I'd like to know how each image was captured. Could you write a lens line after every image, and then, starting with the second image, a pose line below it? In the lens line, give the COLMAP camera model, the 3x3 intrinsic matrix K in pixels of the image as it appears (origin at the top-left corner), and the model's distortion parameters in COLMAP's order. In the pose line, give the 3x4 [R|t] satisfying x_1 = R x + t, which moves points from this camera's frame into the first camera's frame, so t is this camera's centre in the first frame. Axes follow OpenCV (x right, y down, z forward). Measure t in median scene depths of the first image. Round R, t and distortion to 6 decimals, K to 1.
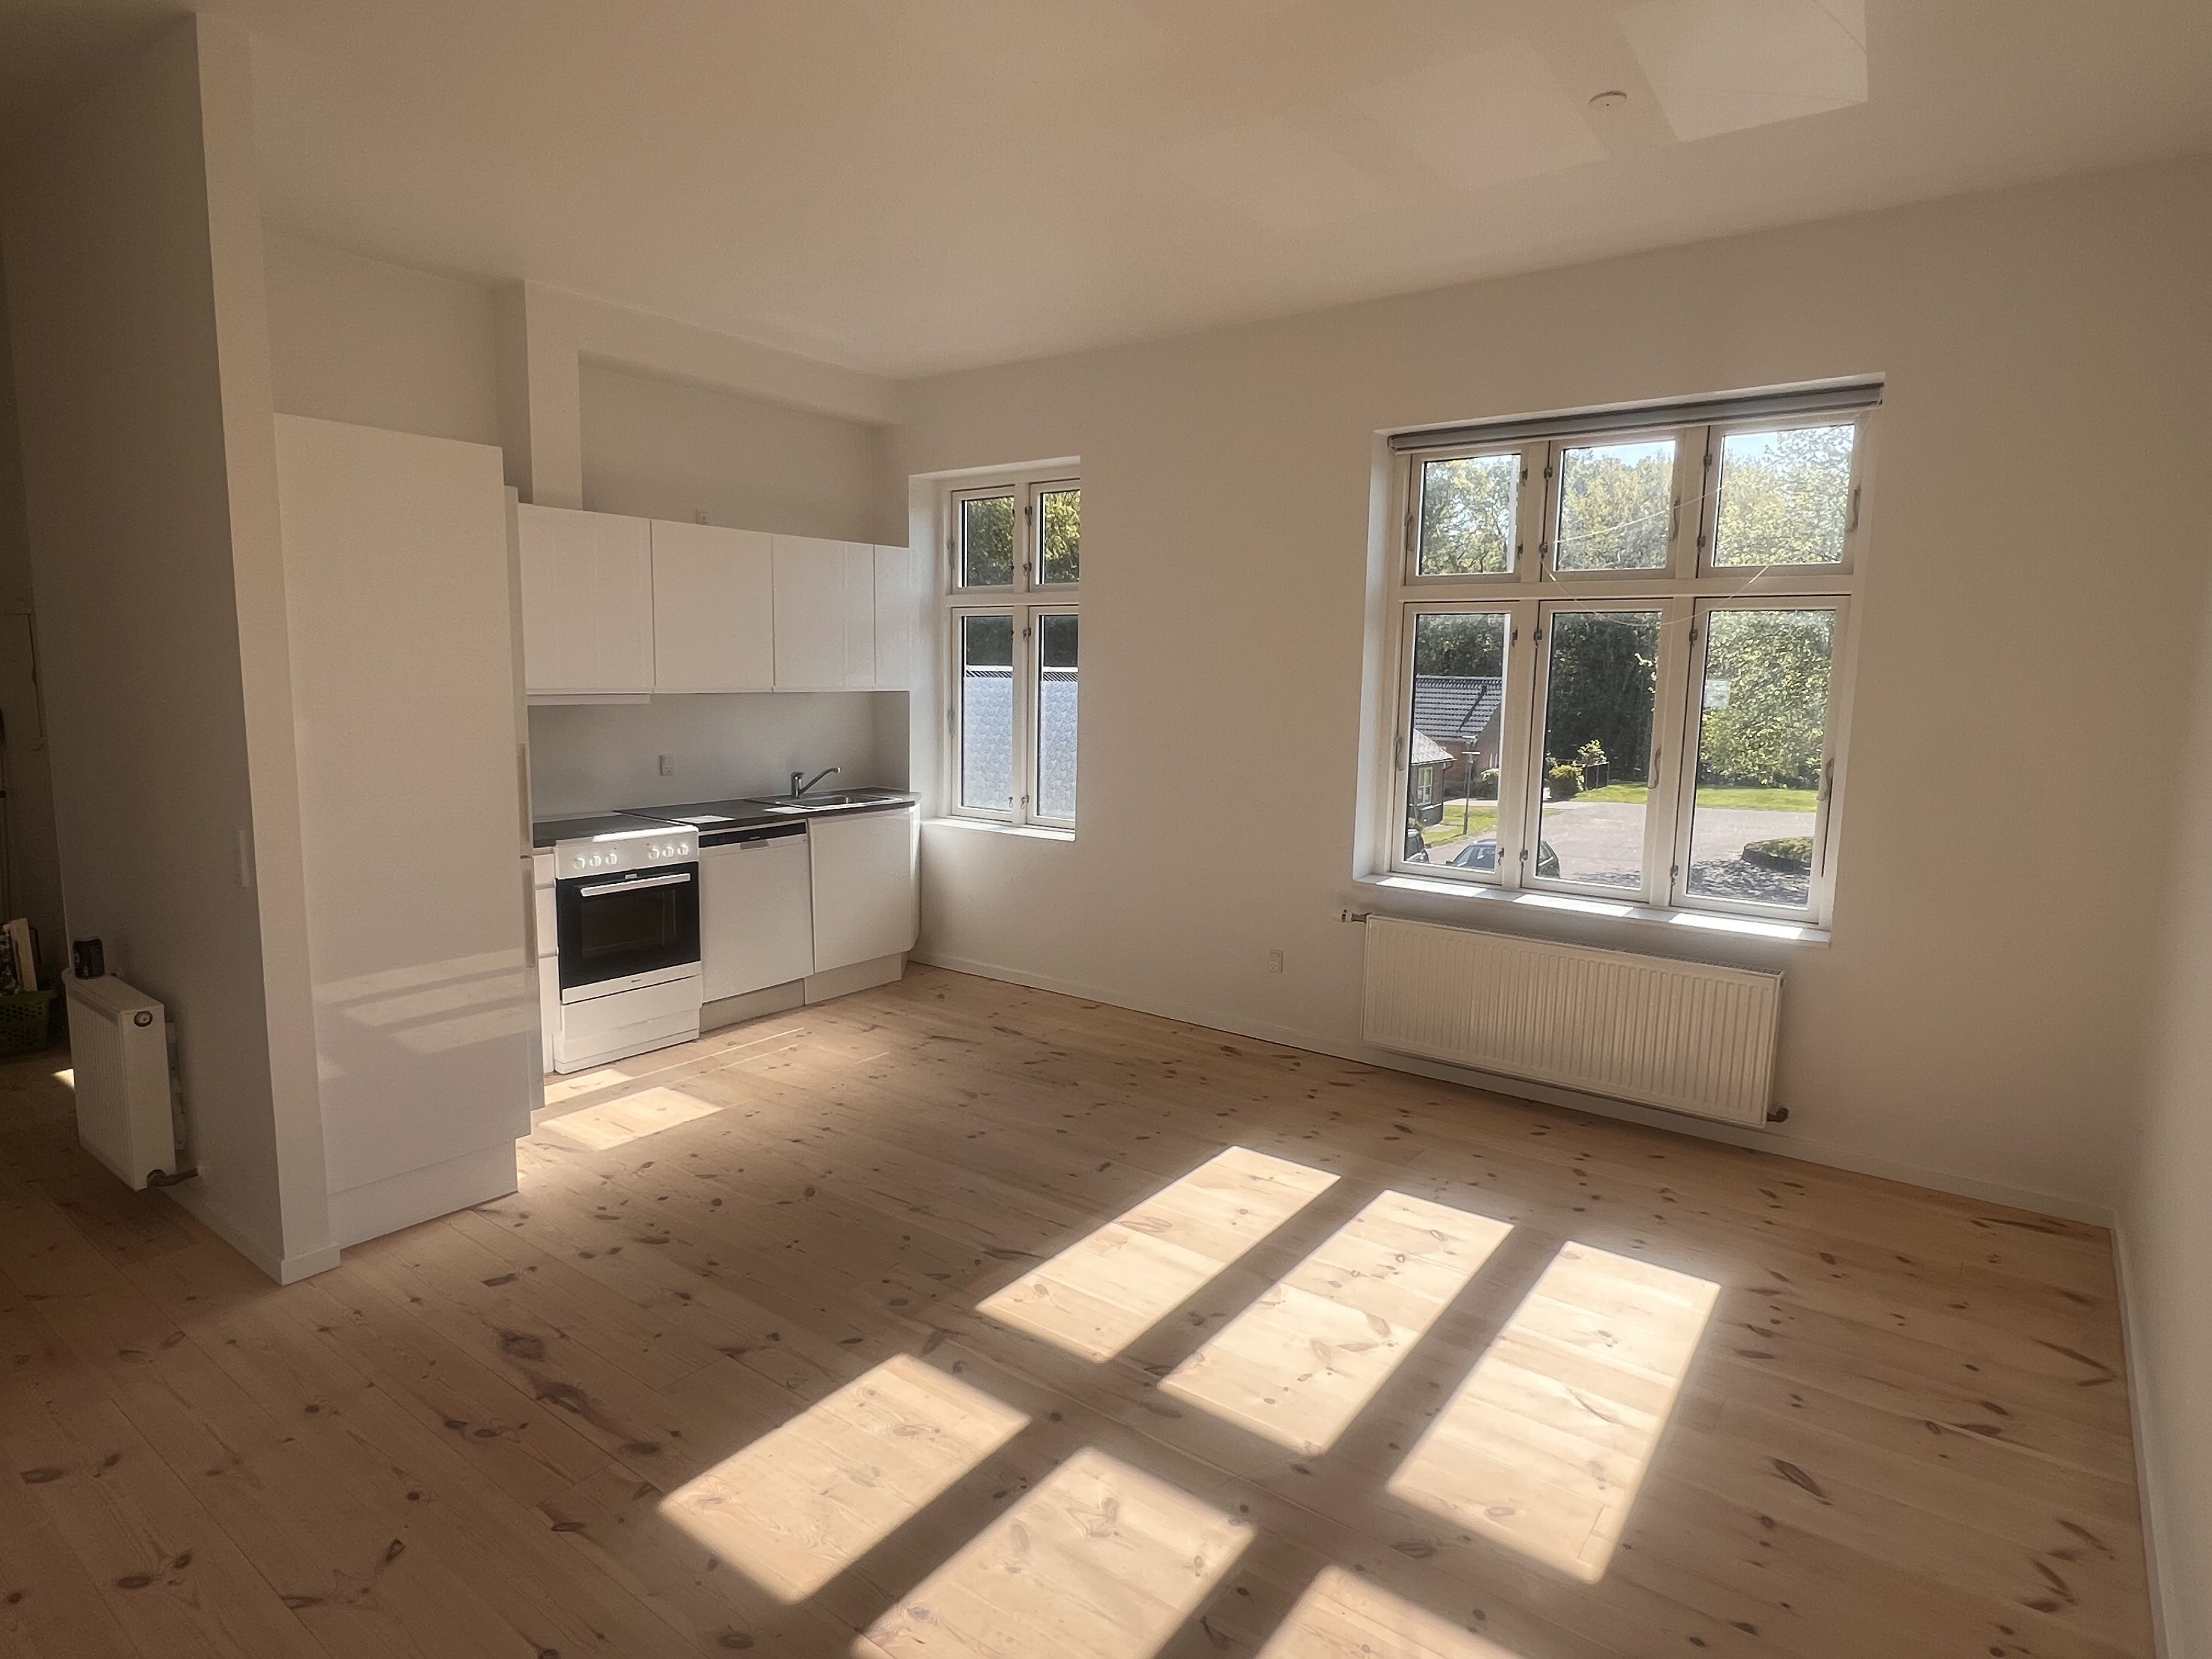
lens RADIAL K [[1222.3, 0, 1098.6], [0, 1222.3, 832.2], [0, 0, 1]] dist [-0.001357, -0.000007]
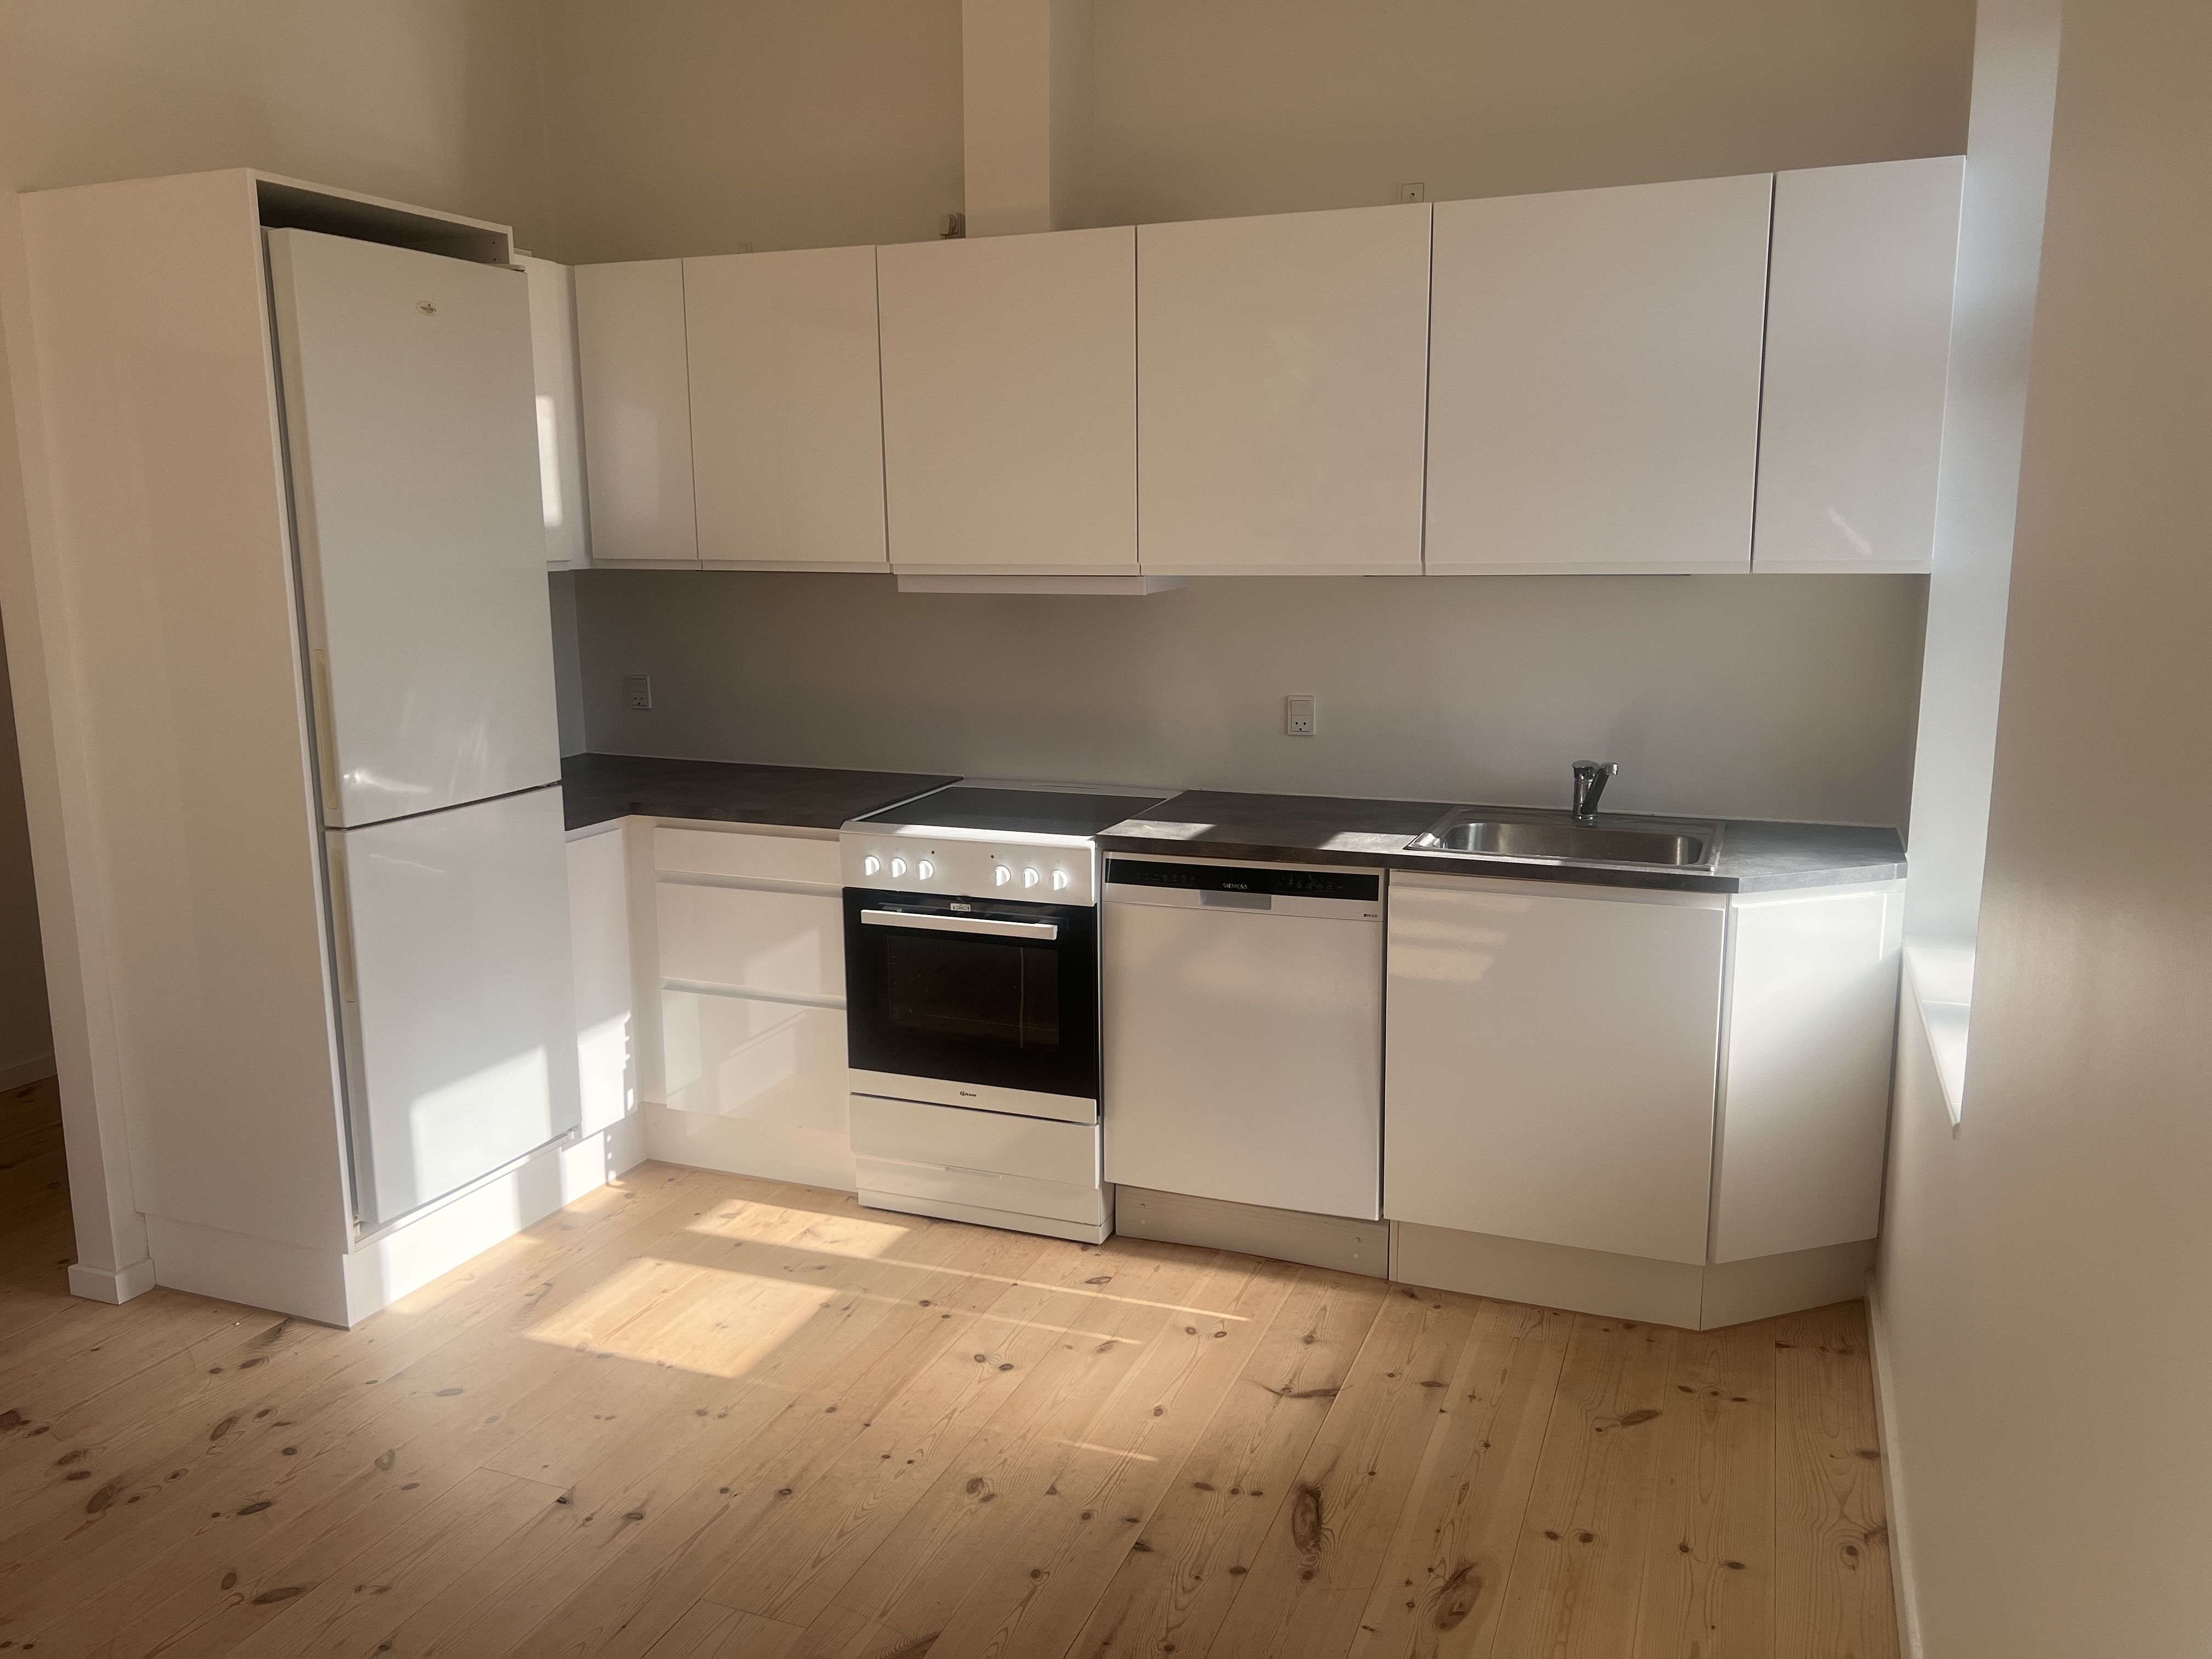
lens RADIAL K [[1689.5, 0, 1106.0], [0, 1689.5, 829.5], [0, 0, 1]] dist [0.010171, 0.000243]
pose [[0.253391, 0.158850, -0.954232, 0.415289], [-0.114938, 0.984382, 0.133348, -0.127207], [0.960511, 0.075888, 0.267692, 1.021409]]
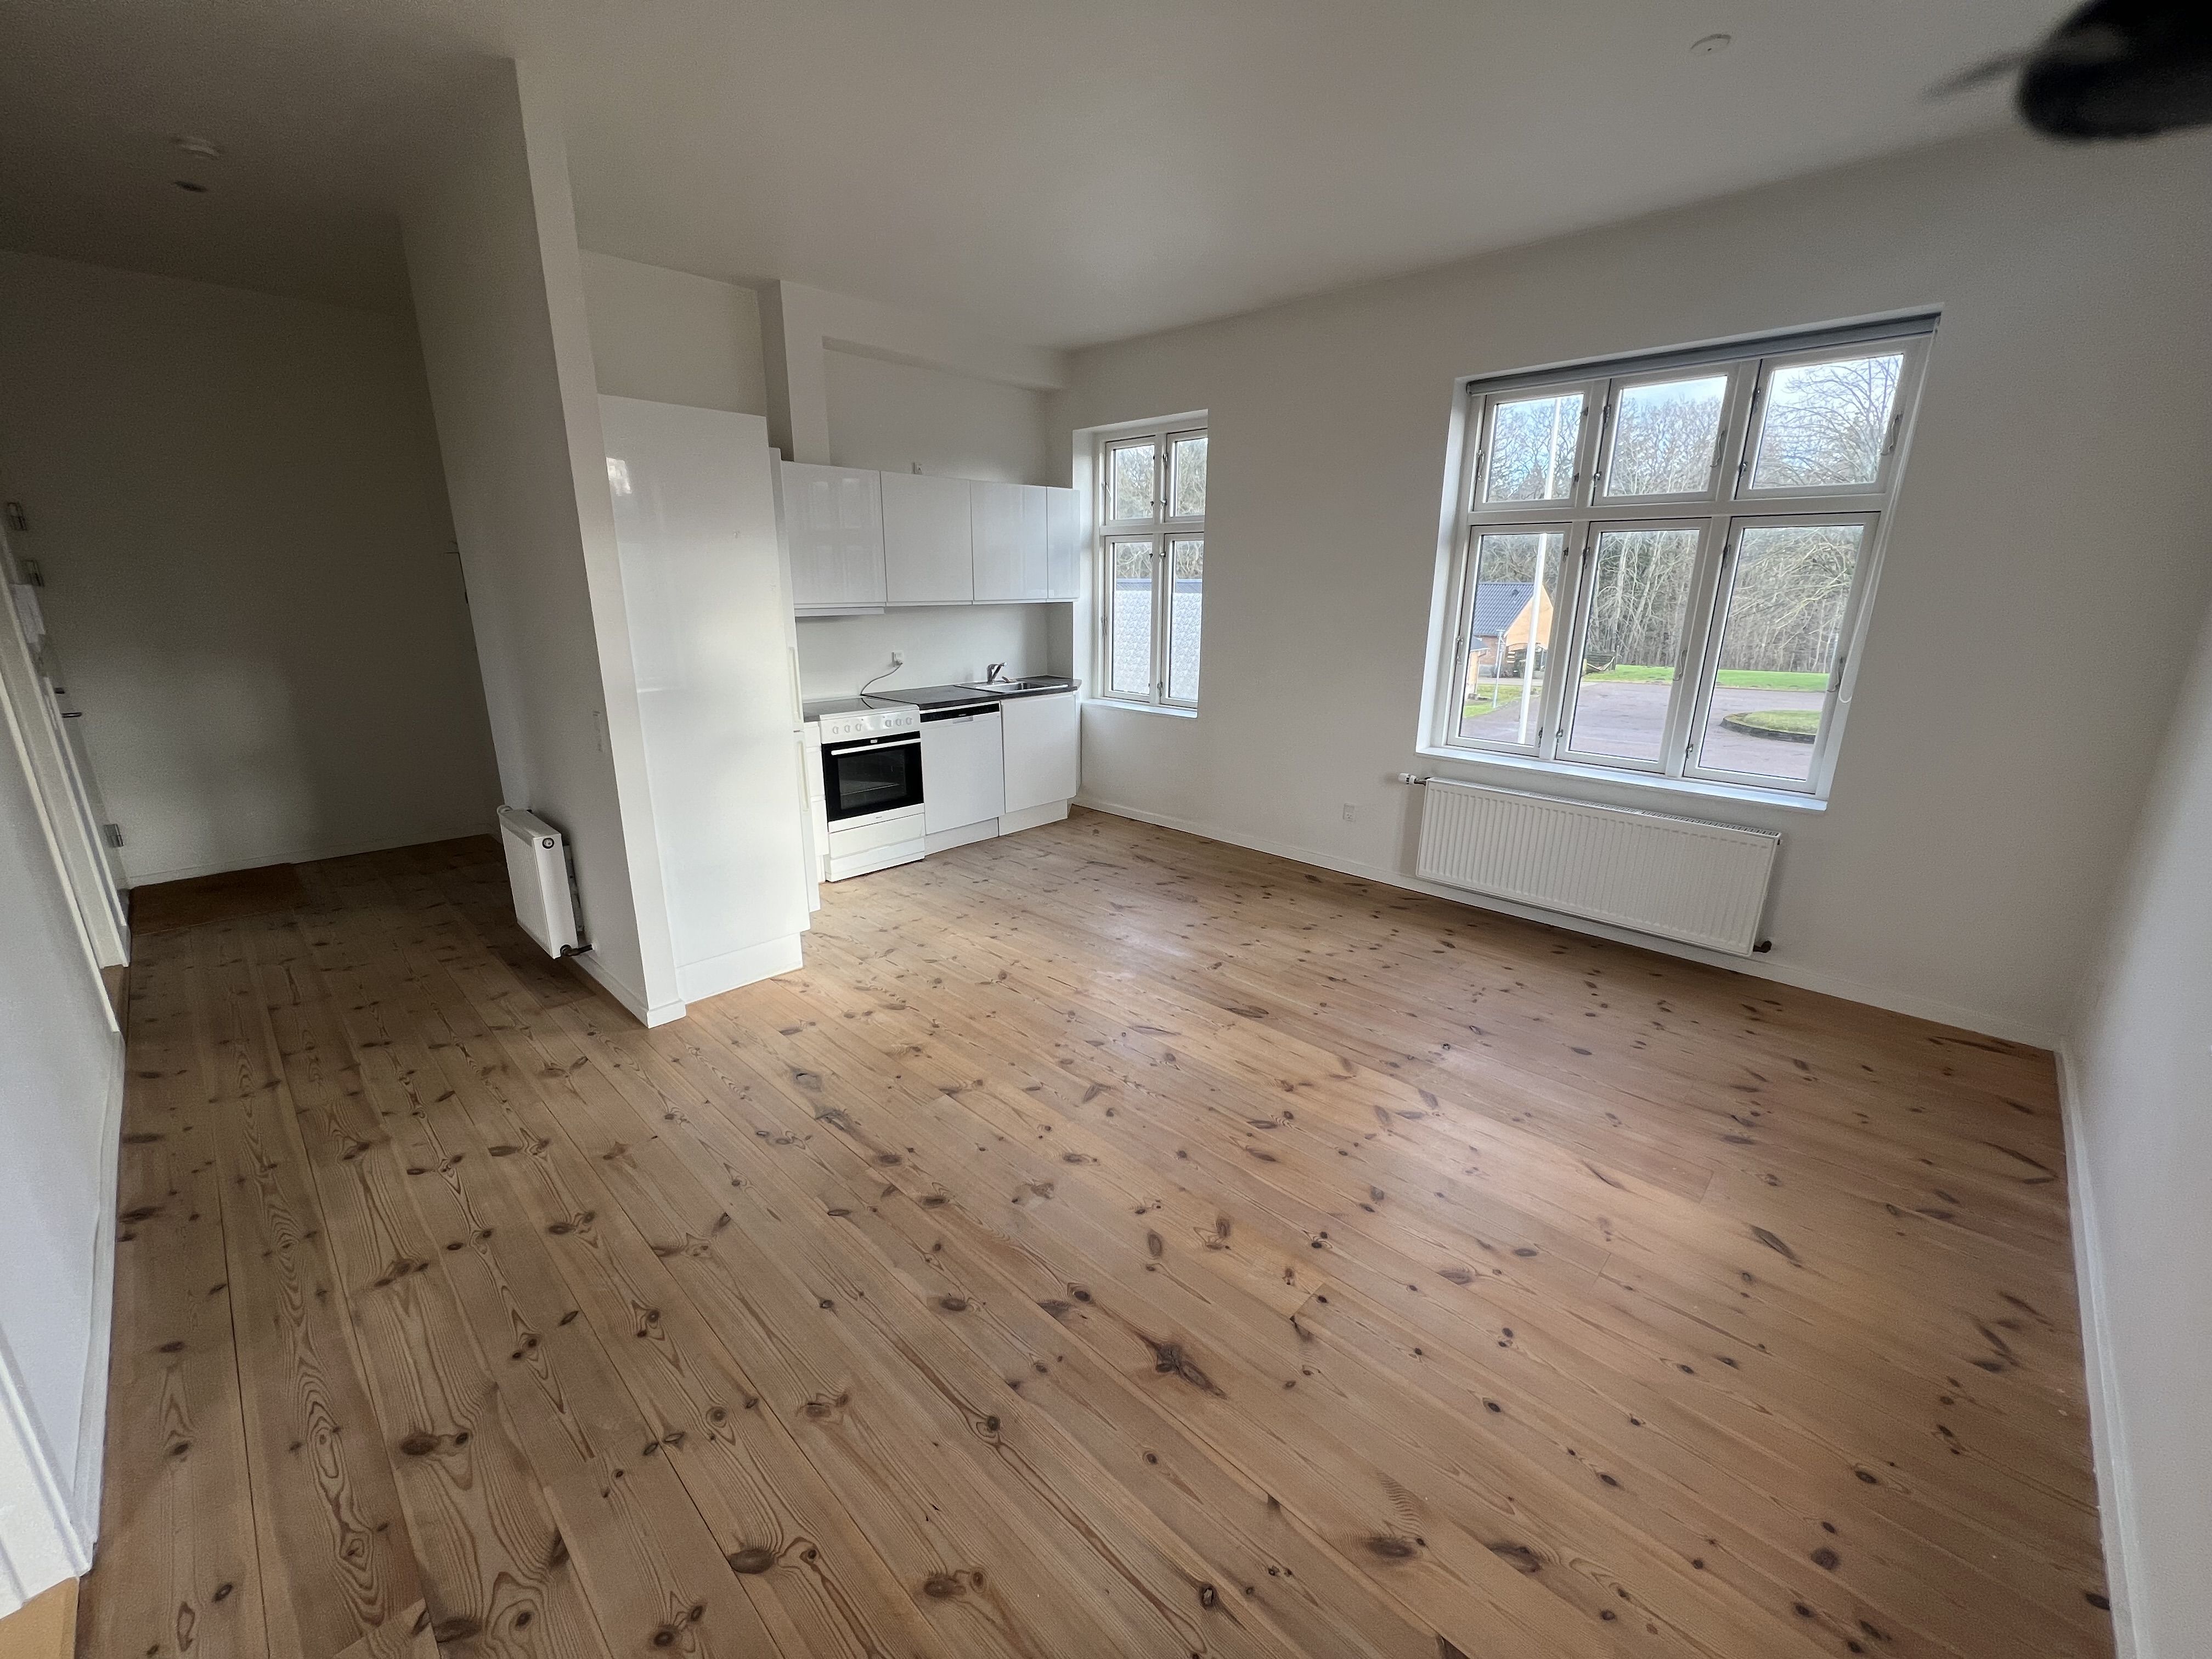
lens RADIAL K [[883.9, 0, 1099.8], [0, 883.9, 825.0], [0, 0, 1]] dist [0.000816, 0.000081]
pose [[0.992573, 0.021425, -0.119750, -0.010123], [-0.004739, 0.990432, 0.137917, -0.012663], [0.121559, -0.136326, 0.983178, 0.046851]]
